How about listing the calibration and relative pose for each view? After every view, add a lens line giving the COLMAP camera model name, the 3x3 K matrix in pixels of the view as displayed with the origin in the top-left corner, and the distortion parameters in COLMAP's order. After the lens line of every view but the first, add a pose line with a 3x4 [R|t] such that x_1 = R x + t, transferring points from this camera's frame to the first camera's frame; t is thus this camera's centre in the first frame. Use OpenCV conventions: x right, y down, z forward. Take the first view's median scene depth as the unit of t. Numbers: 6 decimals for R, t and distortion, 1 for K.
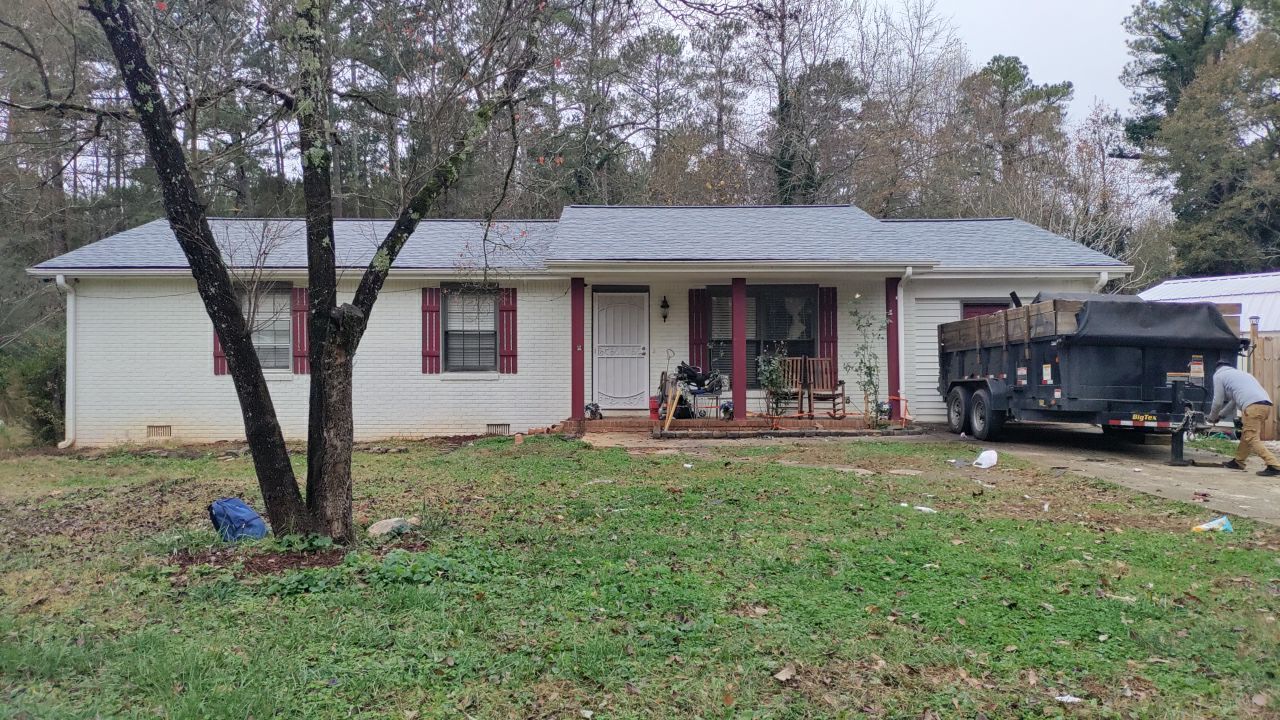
lens RADIAL K [[941.9, 0, 639.2], [0, 941.9, 362.3], [0, 0, 1]] dist [0.061476, -0.042670]
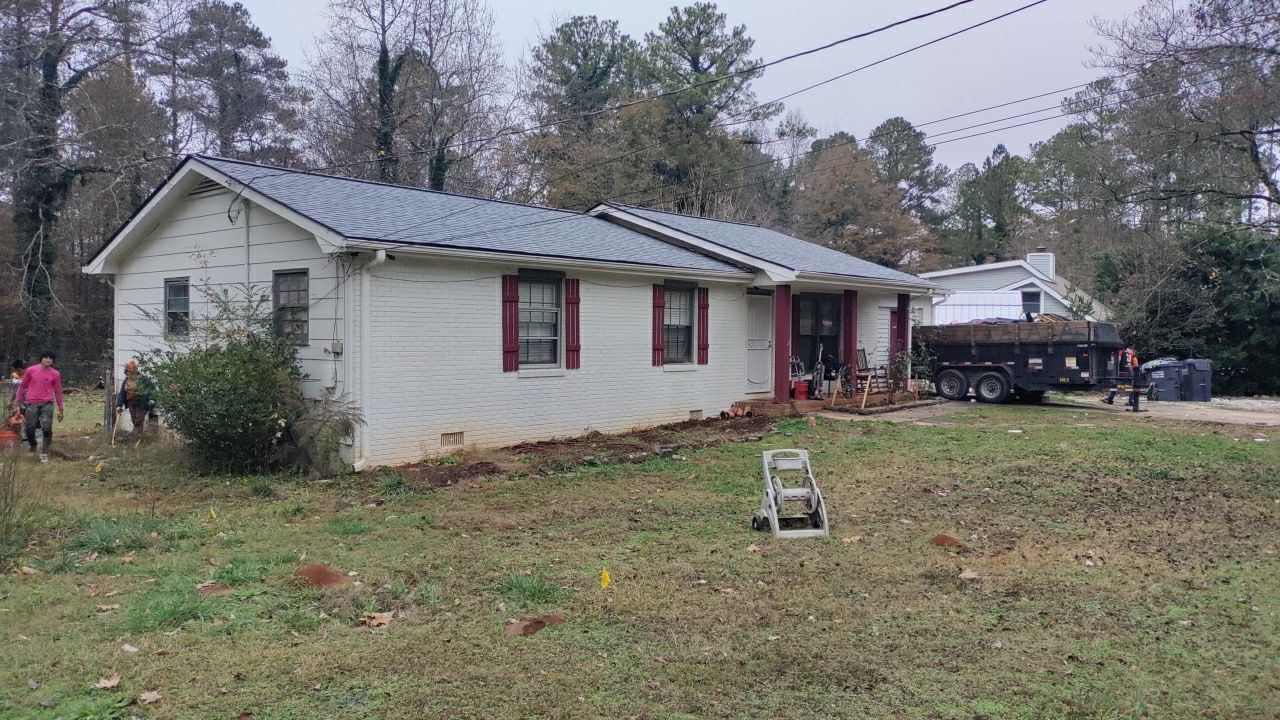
lens RADIAL K [[941.9, 0, 644.2], [0, 941.9, 363.0], [0, 0, 1]] dist [0.061476, -0.042670]
pose [[0.676035, -0.015661, 0.736703, -0.294246], [-0.010980, 0.999449, 0.031322, -0.007194], [-0.736787, -0.029264, 0.675491, 0.089508]]
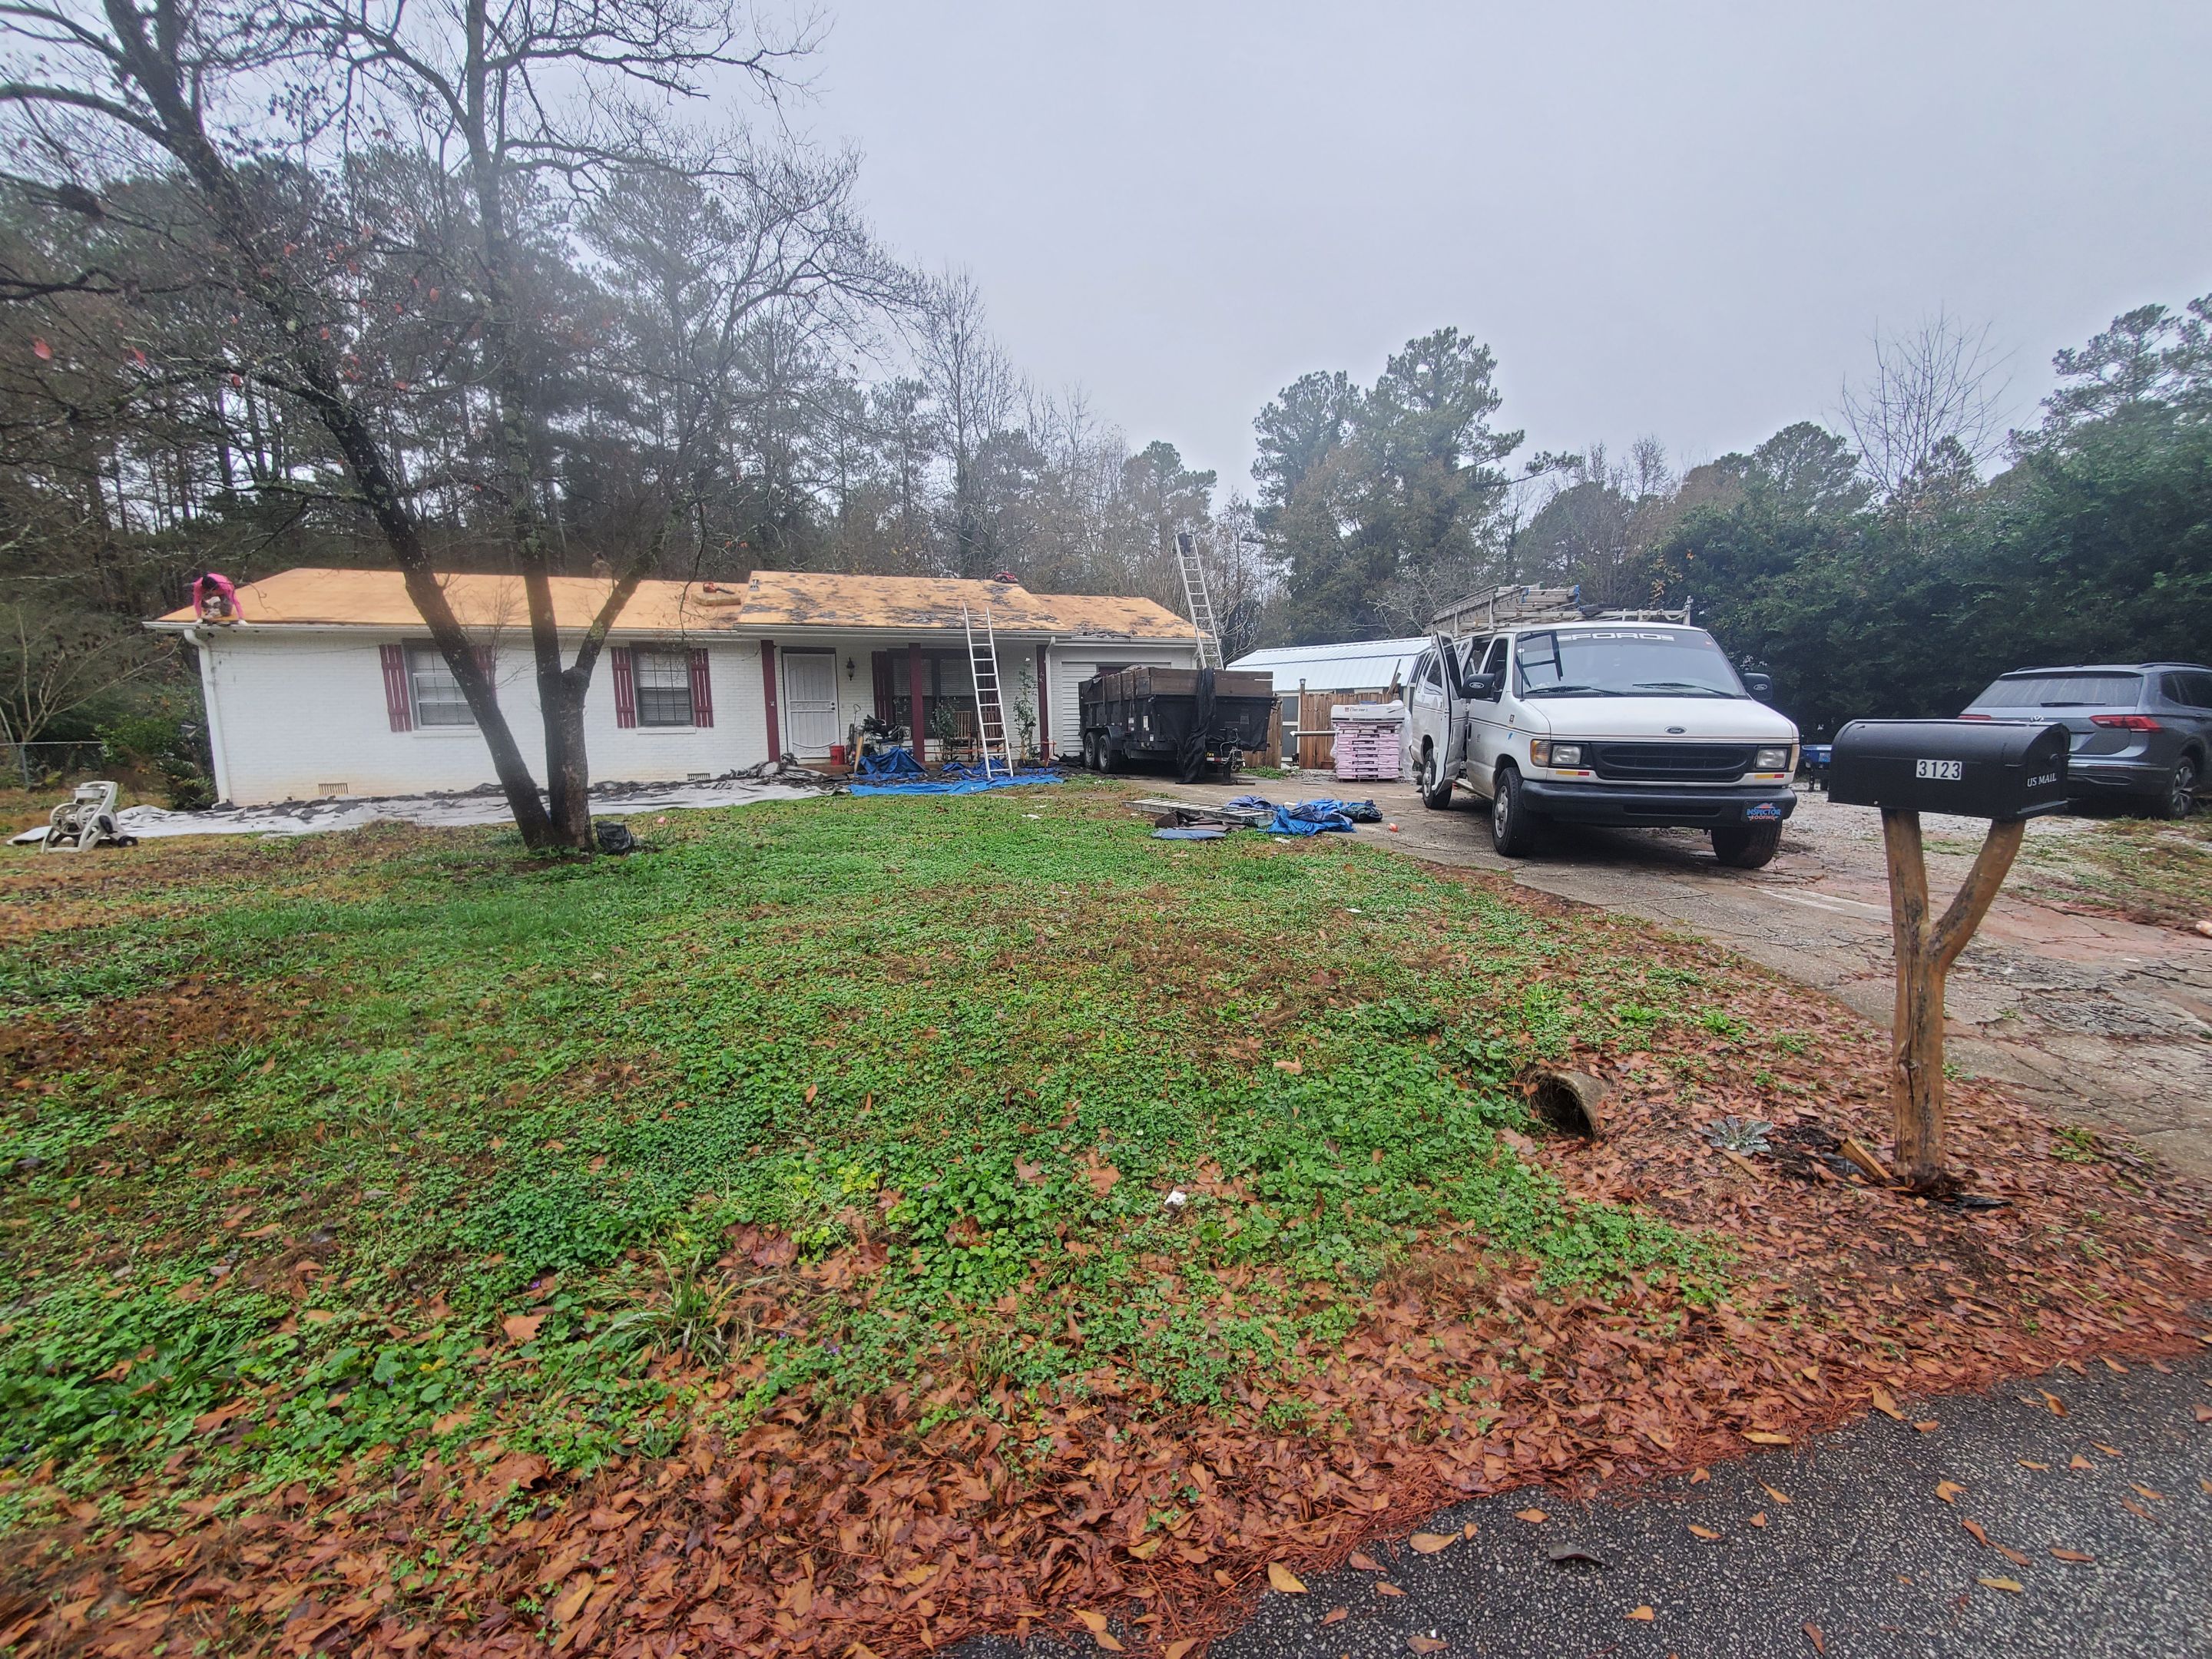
lens RADIAL K [[869.7, 0, 1112.4], [0, 869.7, 837.5], [0, 0, 1]] dist [0.001359, -0.000388]
pose [[0.954245, -0.049768, 0.294857, 0.002865], [0.009348, 0.990536, 0.136937, 0.001319], [-0.298881, -0.127915, 0.945679, -0.036585]]
